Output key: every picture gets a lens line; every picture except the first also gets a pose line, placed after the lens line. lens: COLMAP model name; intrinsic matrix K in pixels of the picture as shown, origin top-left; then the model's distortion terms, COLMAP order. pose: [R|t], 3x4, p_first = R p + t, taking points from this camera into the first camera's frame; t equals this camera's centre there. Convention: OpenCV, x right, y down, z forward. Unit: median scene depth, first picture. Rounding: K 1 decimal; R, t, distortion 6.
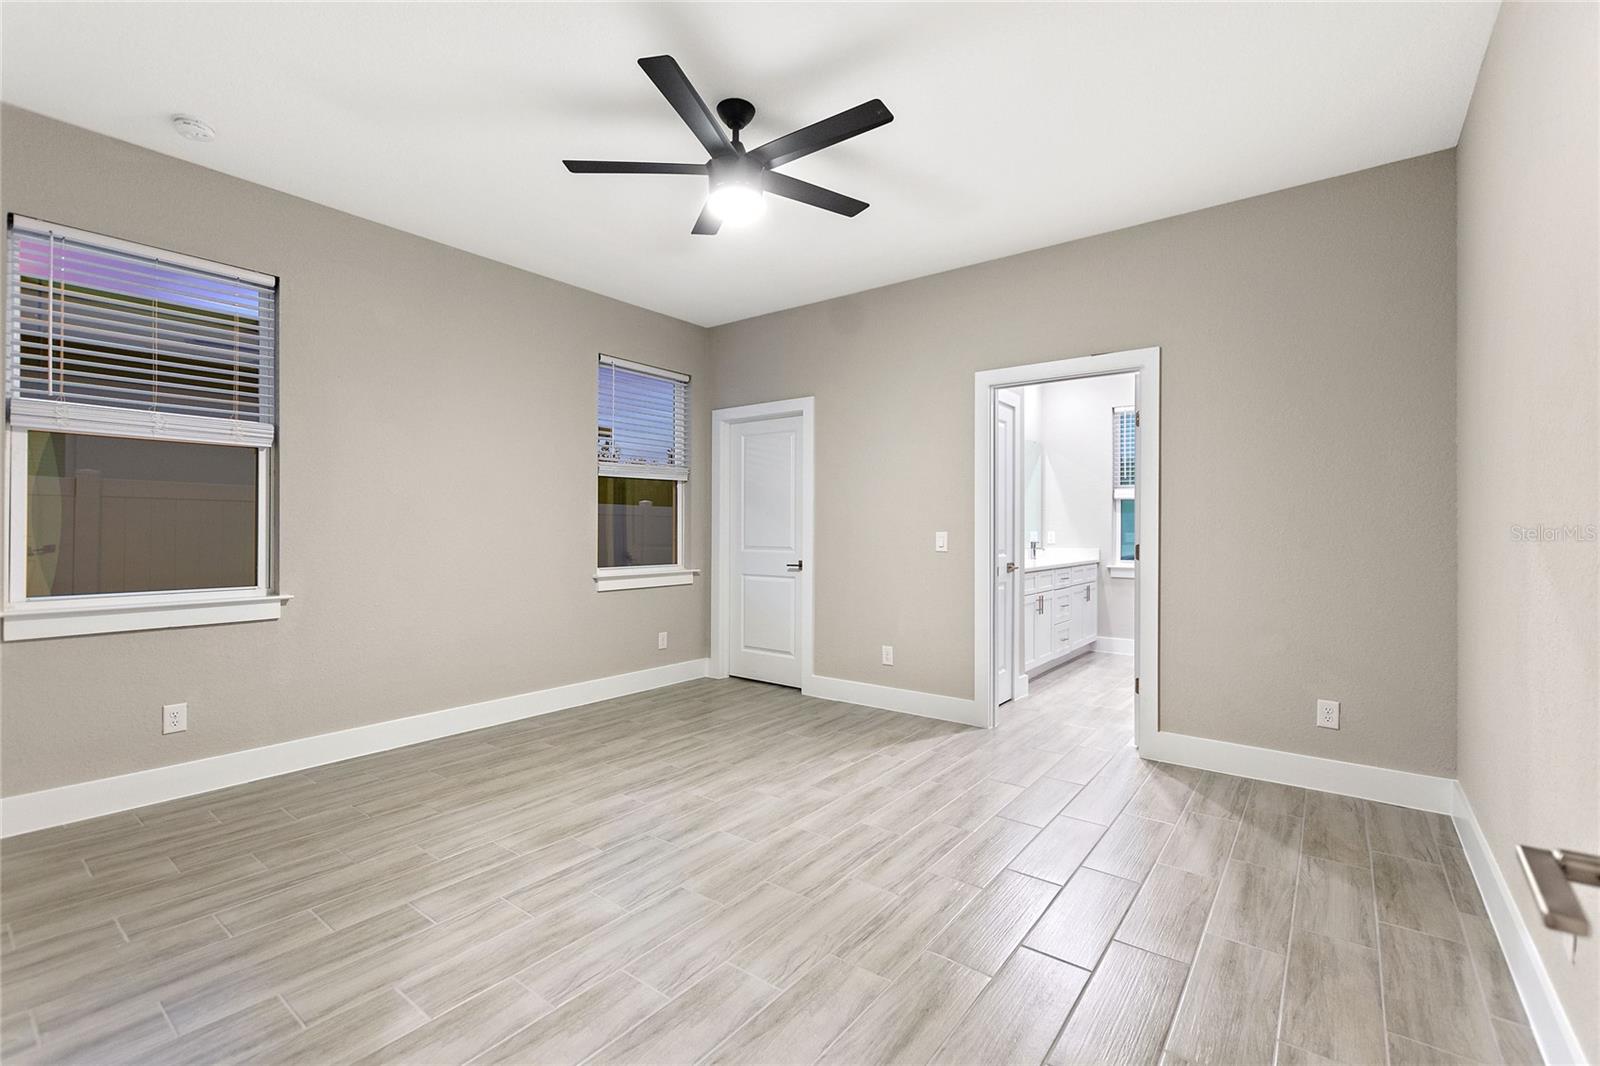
lens RADIAL K [[695.7, 0, 794.1], [0, 695.7, 529.2], [0, 0, 1]] dist [0.000589, -0.000732]
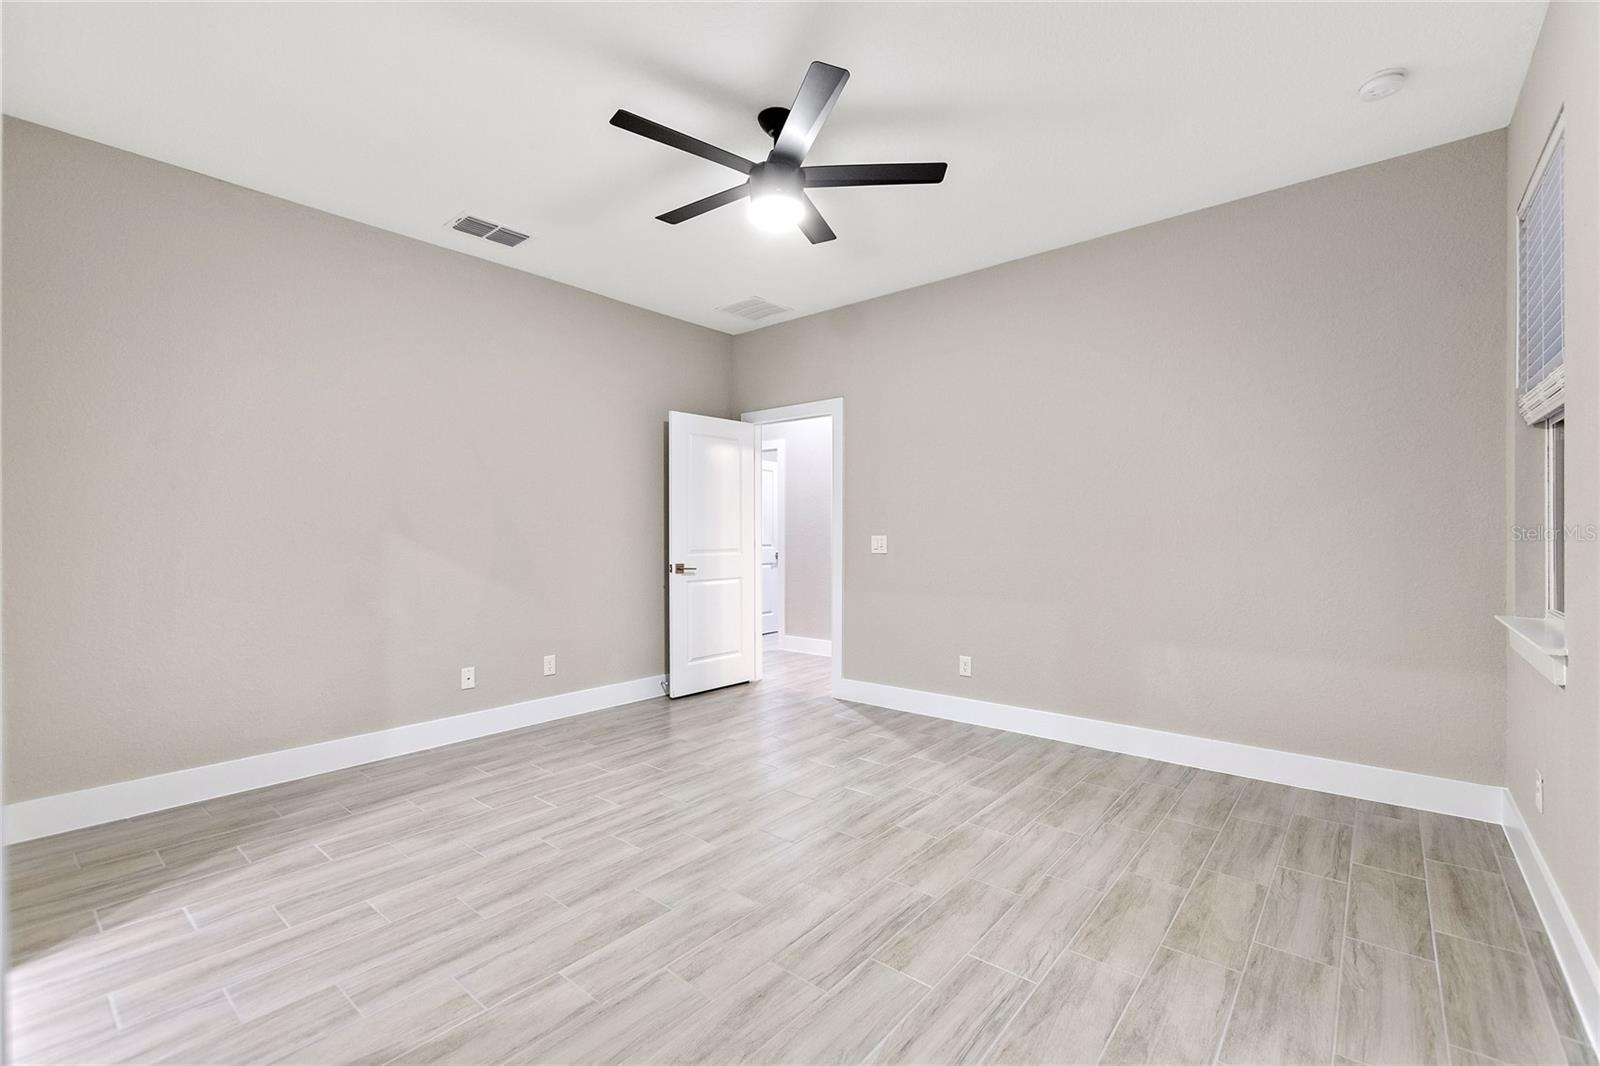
lens RADIAL K [[695.7, 0, 794.1], [0, 695.7, 529.2], [0, 0, 1]] dist [0.000589, -0.000732]
pose [[-0.999171, -0.001059, 0.040706, -0.143543], [-0.001278, 0.999985, -0.005351, -0.000127], [-0.040700, -0.005399, -0.999157, 1.922071]]
